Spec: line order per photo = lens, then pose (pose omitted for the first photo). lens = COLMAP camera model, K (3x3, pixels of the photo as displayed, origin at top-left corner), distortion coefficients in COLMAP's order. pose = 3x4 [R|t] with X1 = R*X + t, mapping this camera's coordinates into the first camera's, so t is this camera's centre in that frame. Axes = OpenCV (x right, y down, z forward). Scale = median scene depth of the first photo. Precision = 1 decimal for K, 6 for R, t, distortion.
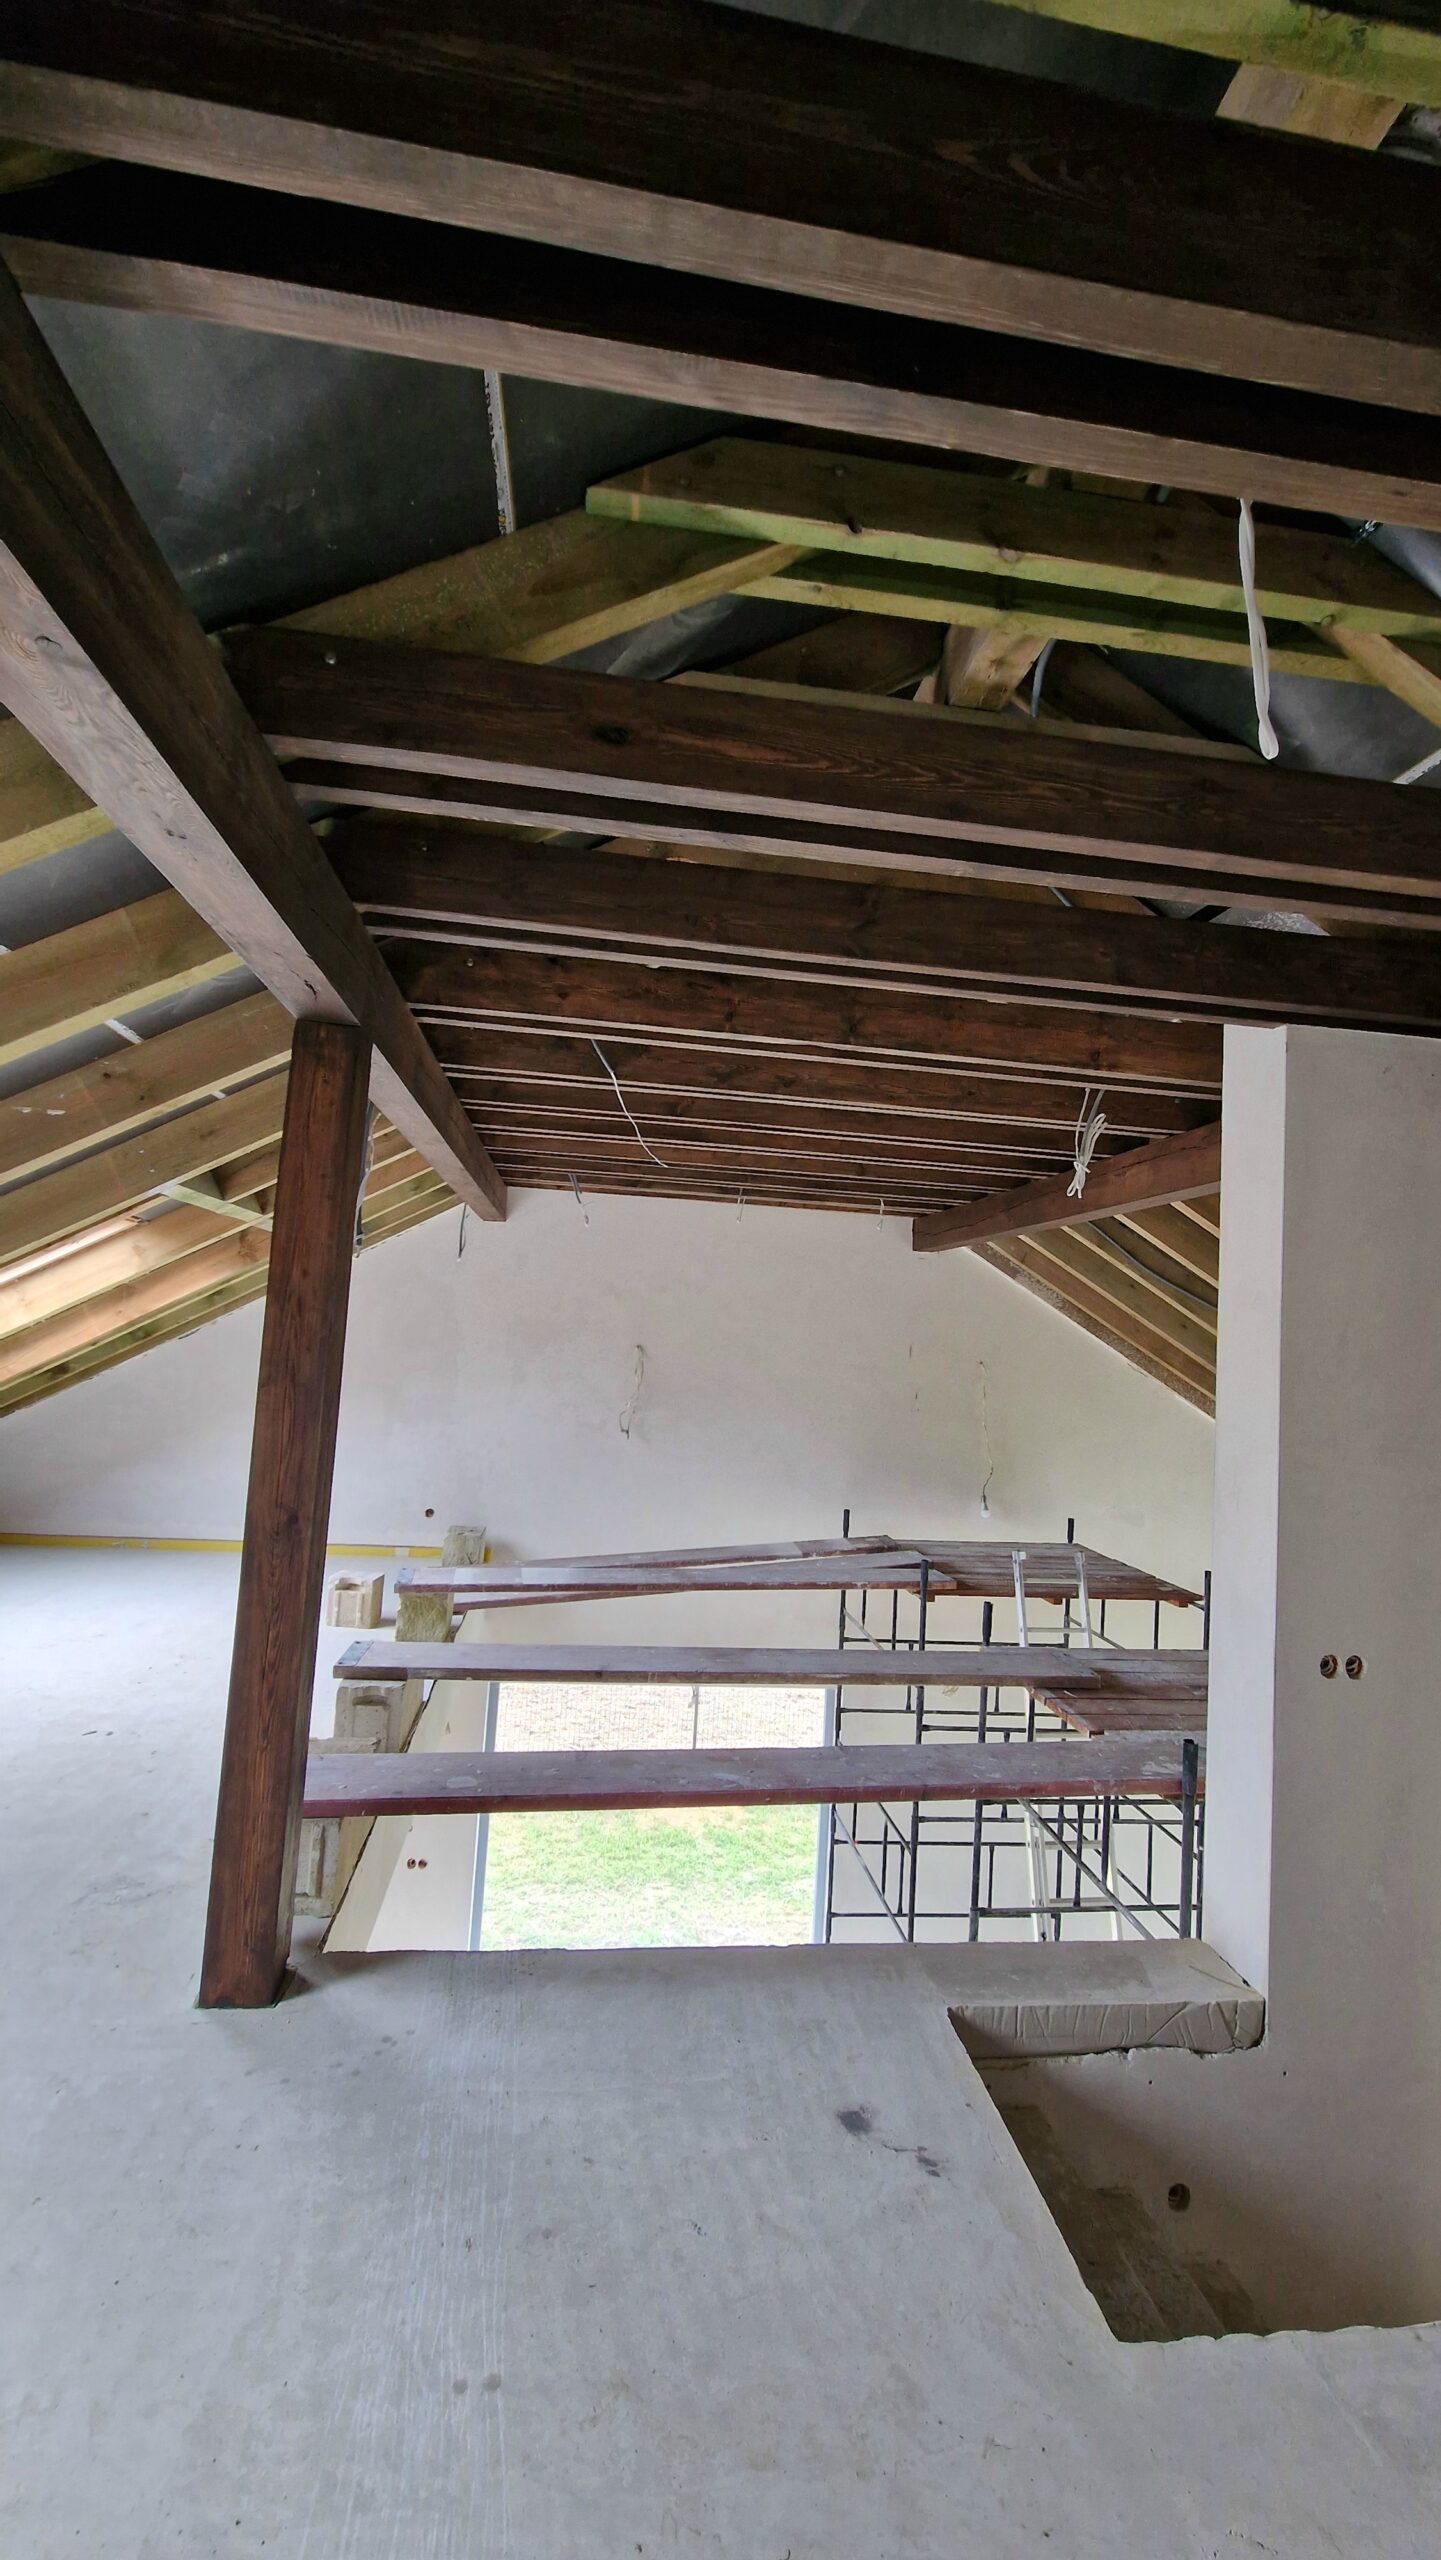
lens RADIAL K [[1049.3, 0, 711.1], [0, 1049.3, 1260.4], [0, 0, 1]] dist [0.000233, -0.004077]
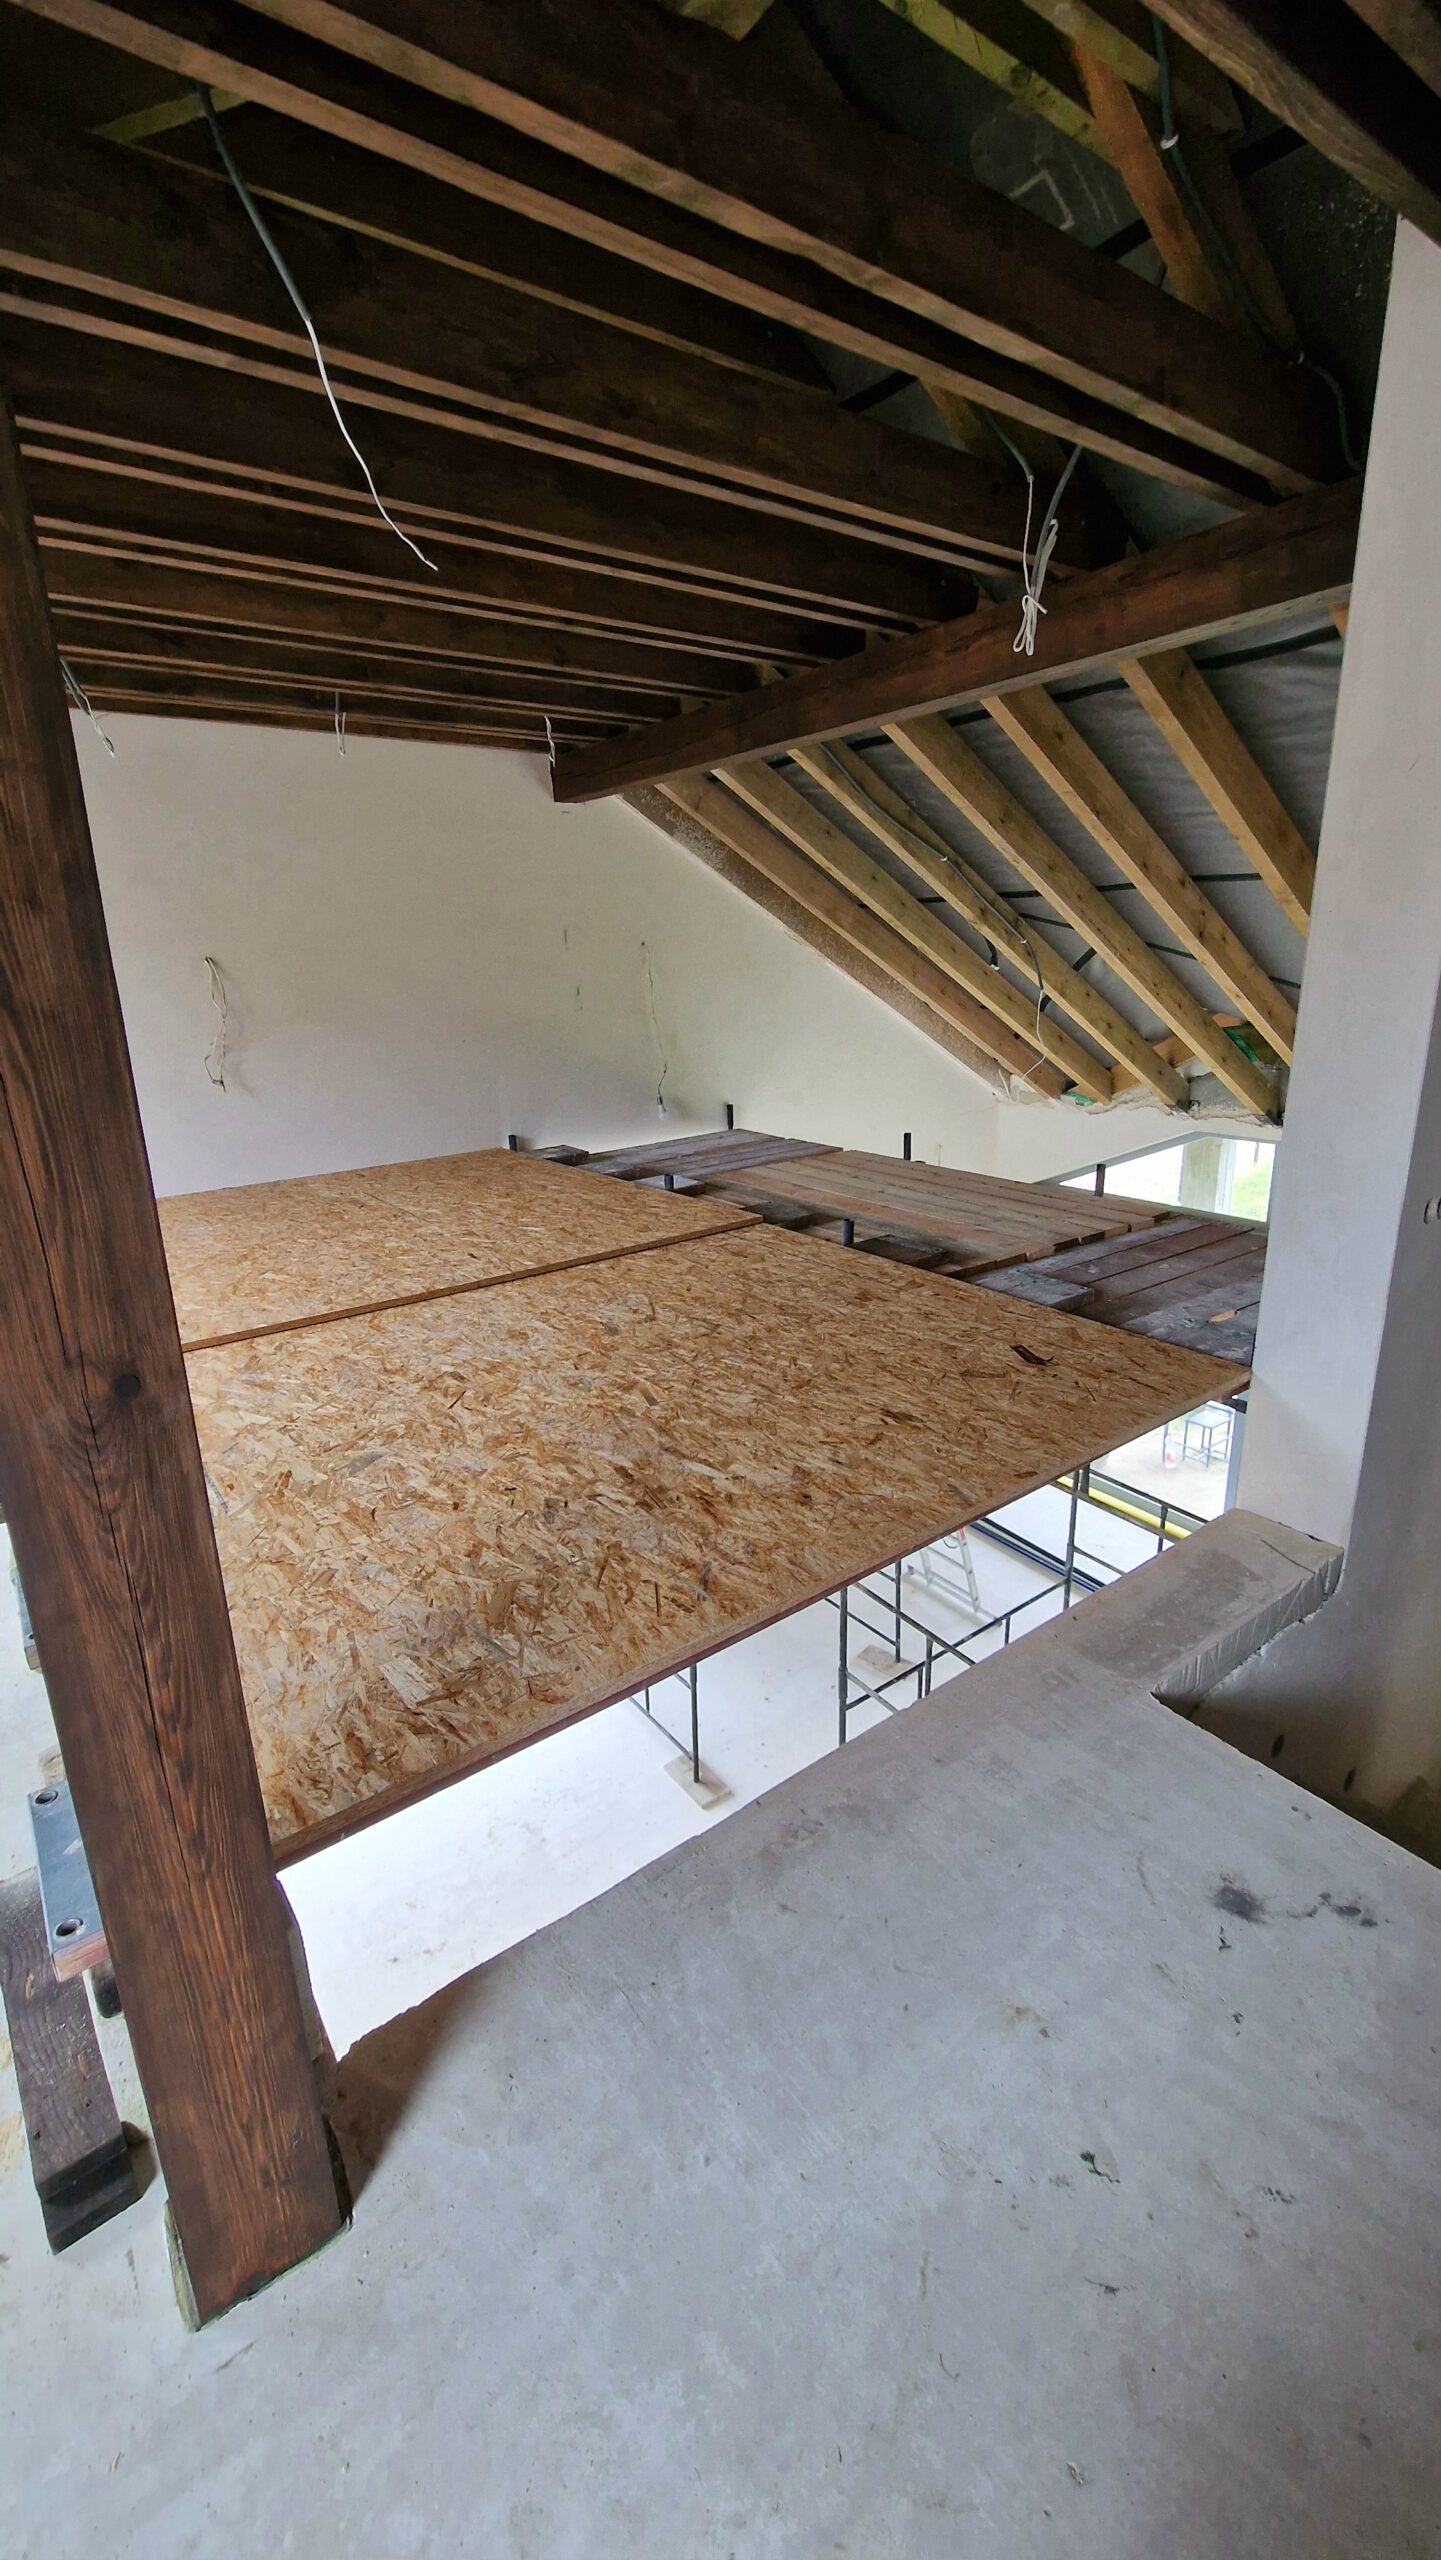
lens RADIAL K [[1049.3, 0, 720.7], [0, 1049.3, 1267.0], [0, 0, 1]] dist [0.000233, -0.004077]
pose [[0.872858, -0.218869, 0.436137, -0.366641], [0.045626, 0.926460, 0.373617, 0.080052], [-0.485837, -0.306216, 0.818654, 0.606718]]
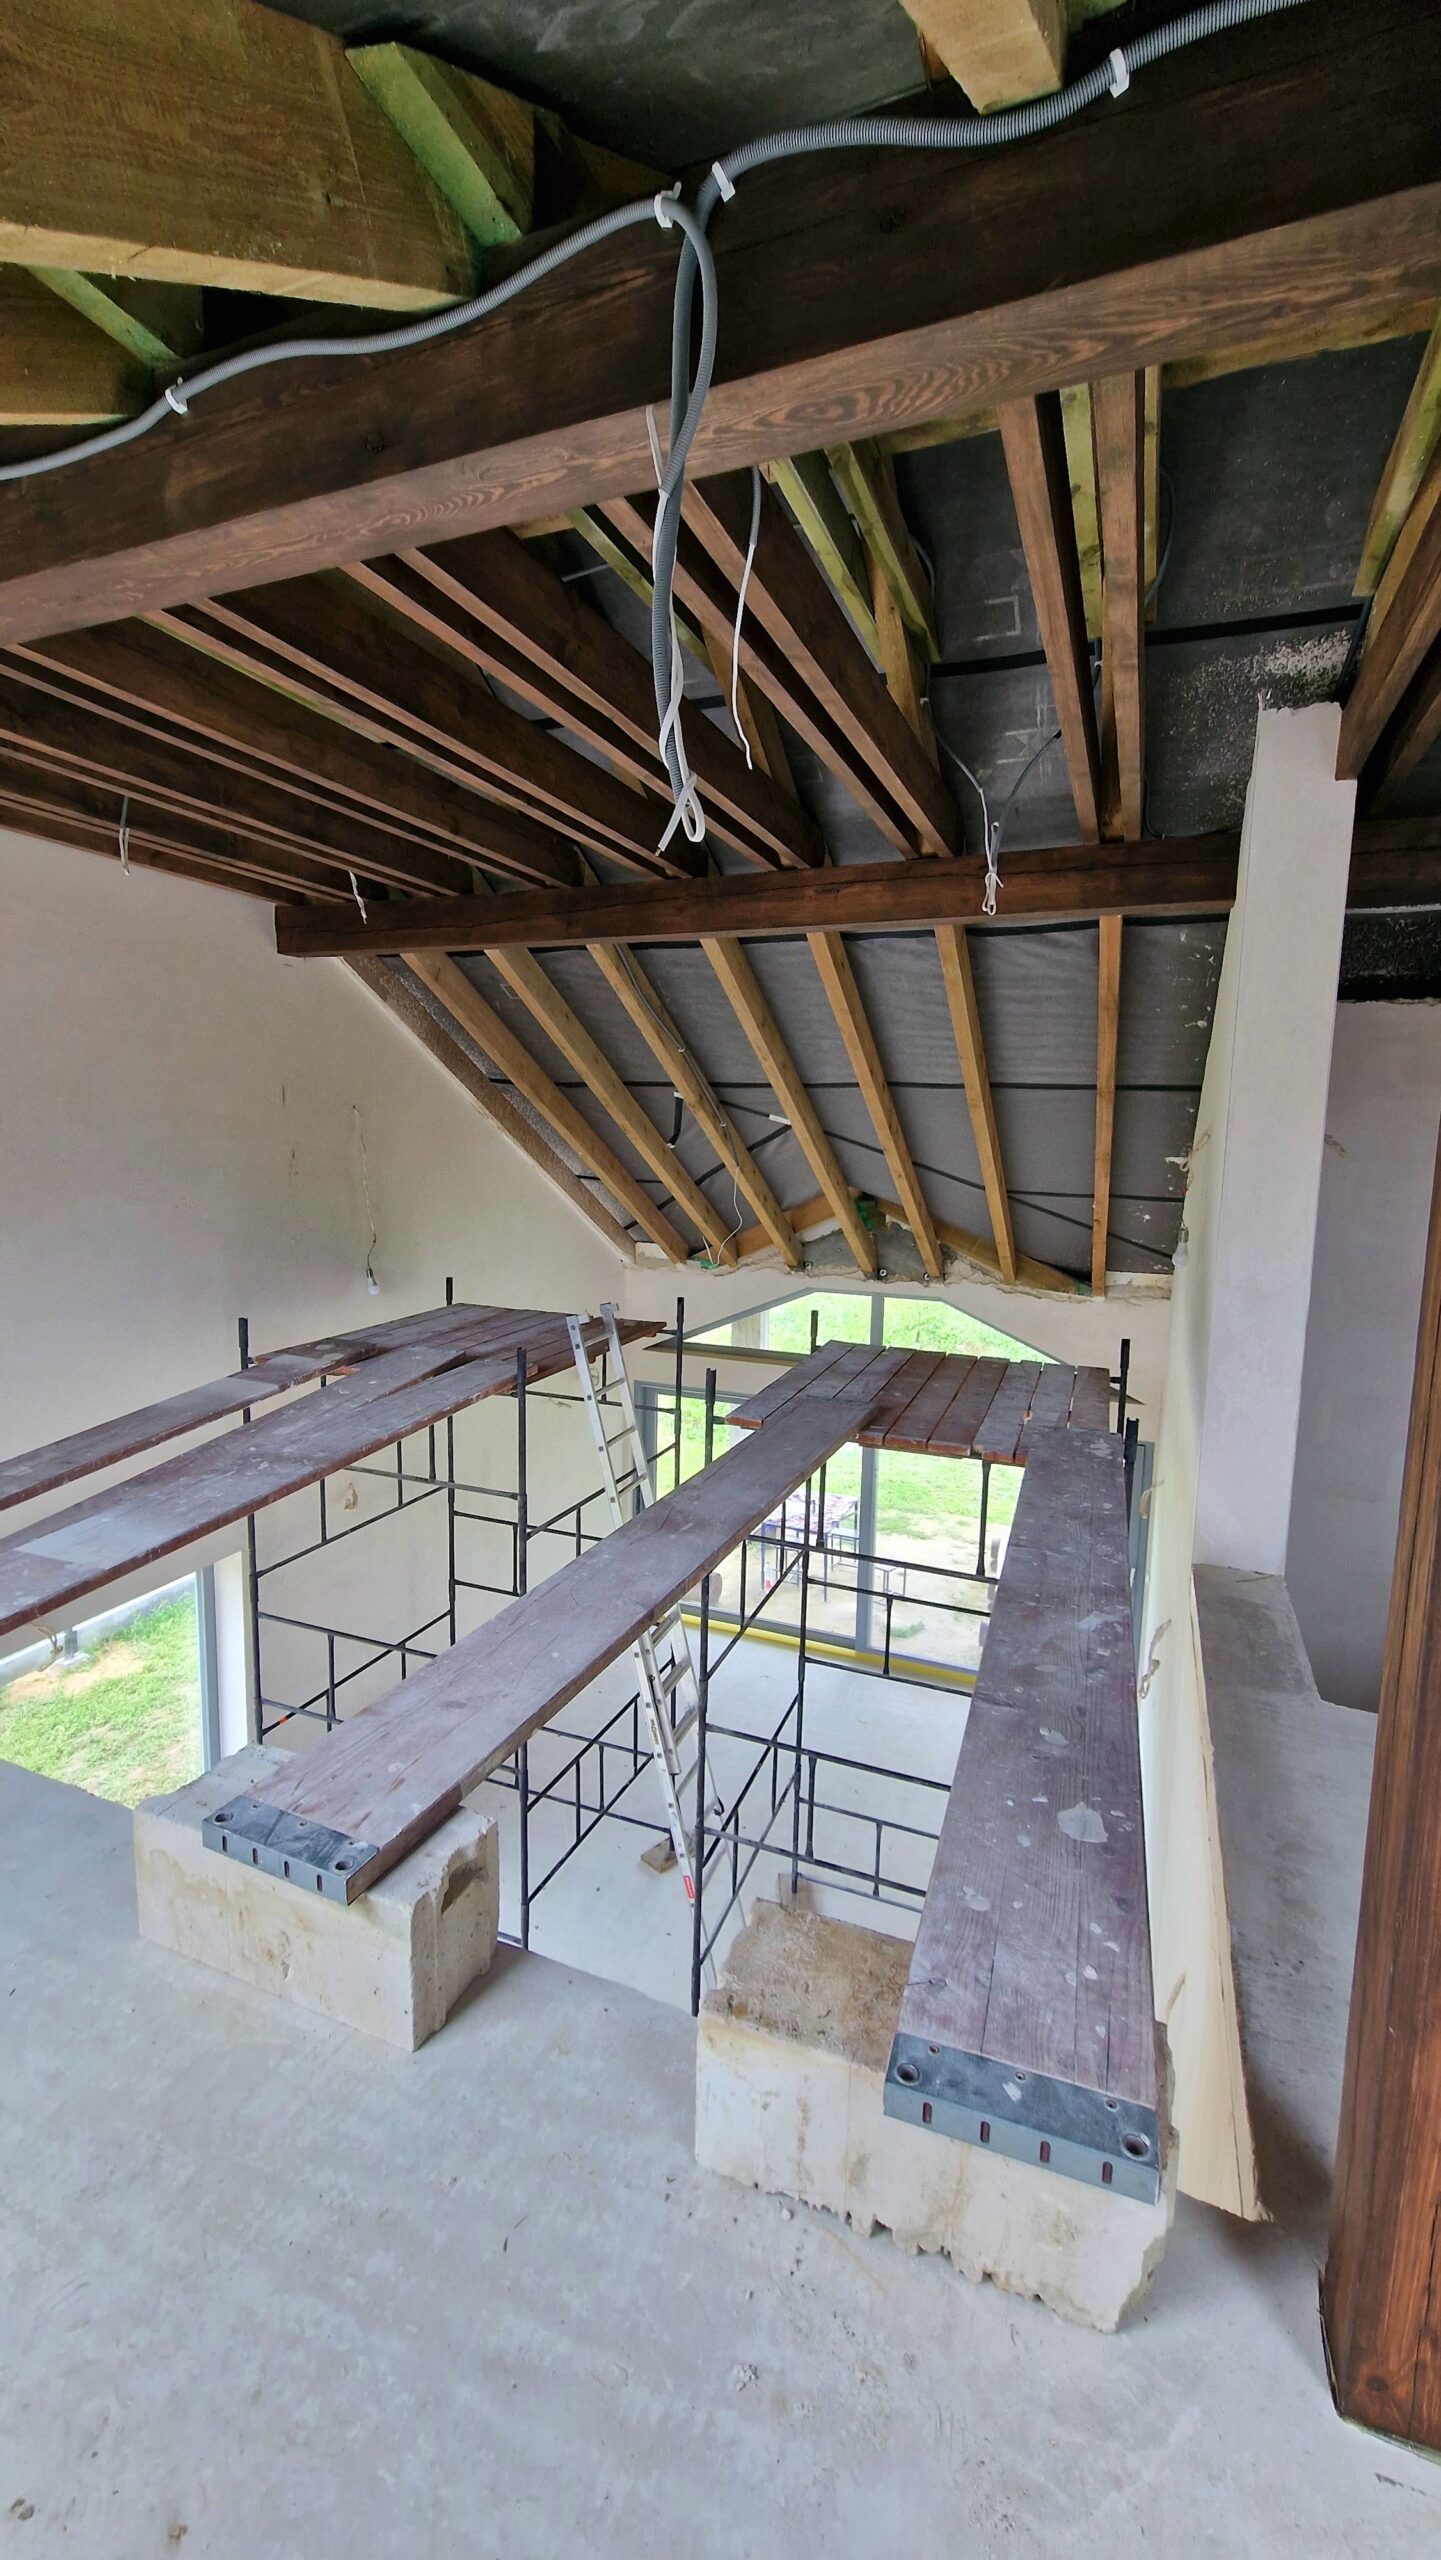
lens RADIAL K [[1049.3, 0, 721.8], [0, 1049.3, 1255.9], [0, 0, 1]] dist [0.000233, -0.004077]
pose [[0.489867, -0.151674, 0.858501, -0.931716], [-0.054971, 0.977416, 0.204050, 0.093101], [-0.870062, -0.147150, 0.470467, 1.120317]]
